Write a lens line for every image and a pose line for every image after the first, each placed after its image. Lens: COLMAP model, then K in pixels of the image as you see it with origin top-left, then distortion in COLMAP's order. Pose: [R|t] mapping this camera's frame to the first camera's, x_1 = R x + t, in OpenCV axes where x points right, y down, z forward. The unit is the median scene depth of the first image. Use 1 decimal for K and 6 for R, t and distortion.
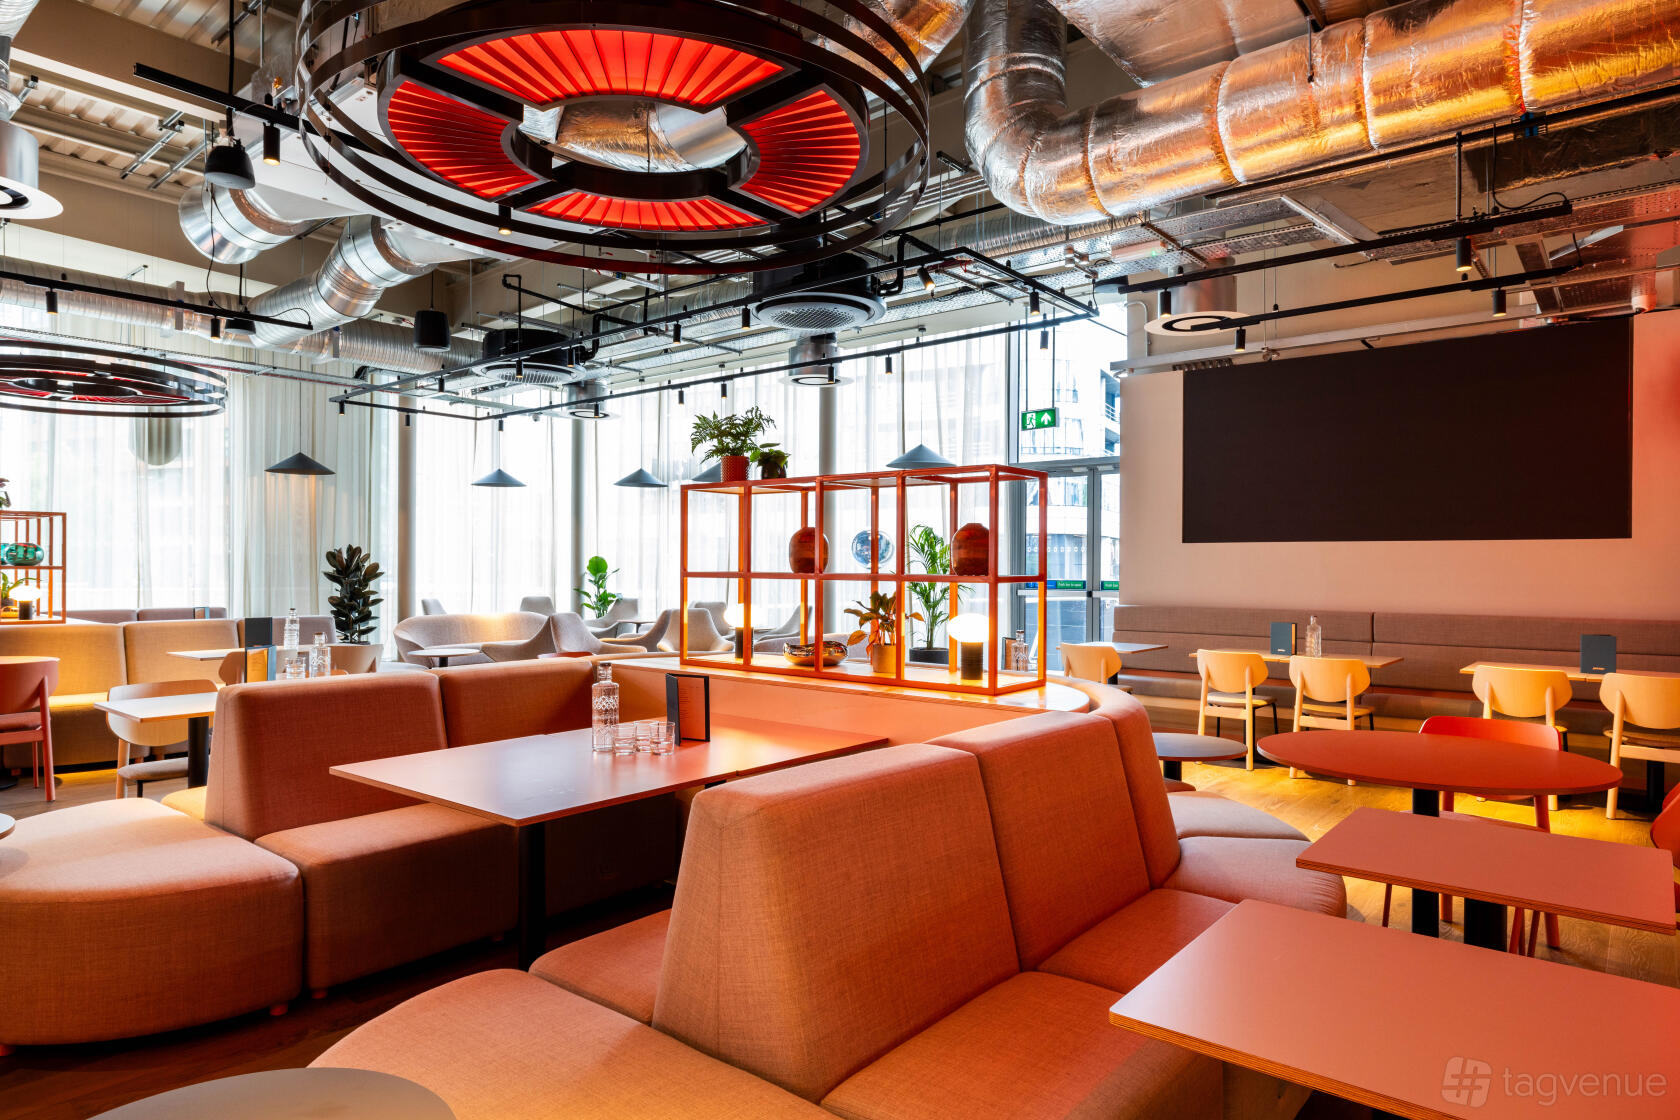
lens RADIAL K [[988.5, 0, 840.2], [0, 988.5, 565.7], [0, 0, 1]] dist [-0.006265, -0.000701]
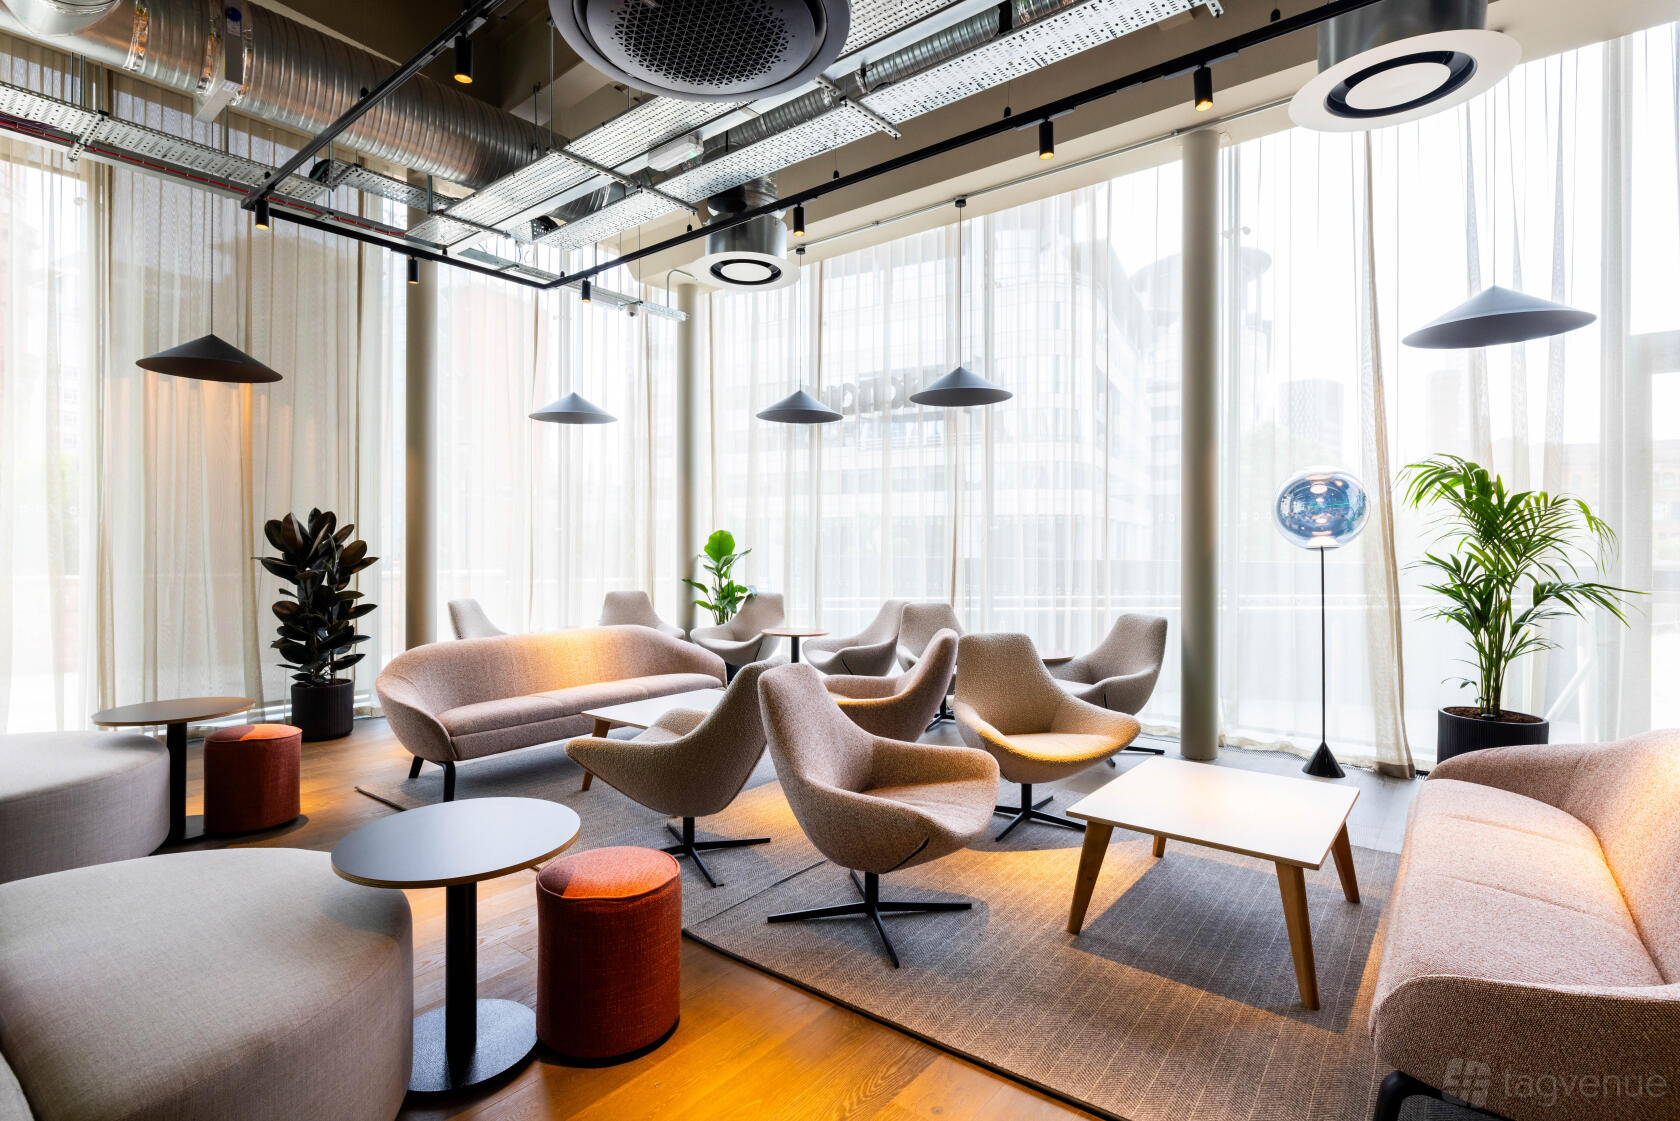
lens RADIAL K [[818.3, 0, 840.4], [0, 818.3, 551.4], [0, 0, 1]] dist [-0.005466, 0.001837]
pose [[0.999632, -0.006085, 0.026448, -0.207479], [0.005936, 0.999966, 0.005726, 0.002075], [-0.026482, -0.005567, 0.999634, 0.518874]]
